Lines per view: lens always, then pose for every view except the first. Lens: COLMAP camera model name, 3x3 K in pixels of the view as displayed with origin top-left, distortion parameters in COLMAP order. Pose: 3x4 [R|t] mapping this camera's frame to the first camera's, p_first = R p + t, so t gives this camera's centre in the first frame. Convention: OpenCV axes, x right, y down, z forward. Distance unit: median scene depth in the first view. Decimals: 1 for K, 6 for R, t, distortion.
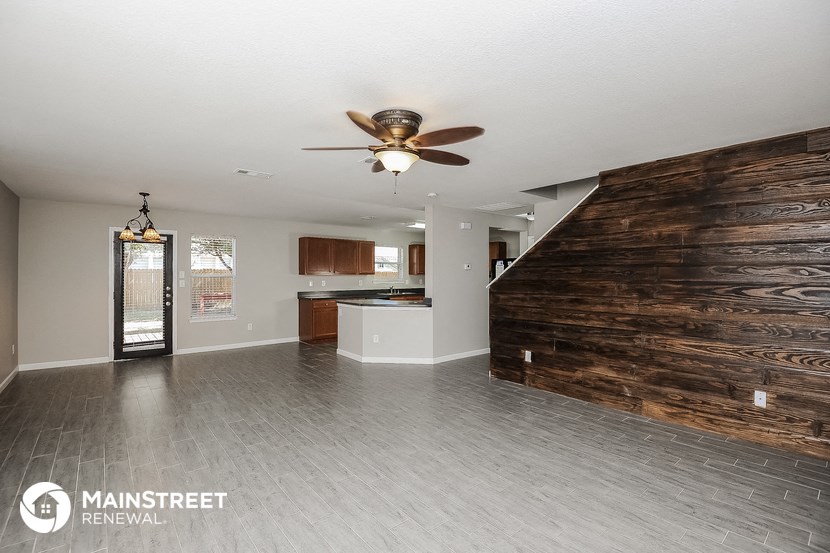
lens RADIAL K [[388.4, 0, 415.0], [0, 388.4, 276.5], [0, 0, 1]] dist [-0.001954, -0.000599]
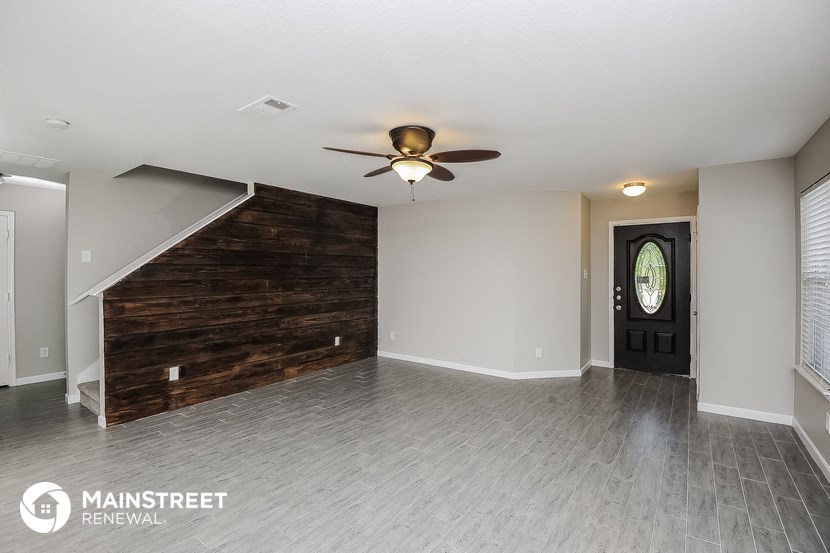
lens RADIAL K [[388.4, 0, 415.0], [0, 388.4, 276.5], [0, 0, 1]] dist [-0.001954, -0.000599]
pose [[-0.251606, -0.011564, 0.967761, -0.732672], [0.008190, 0.999867, 0.014077, -0.007956], [-0.967795, 0.011468, -0.251478, 0.830976]]
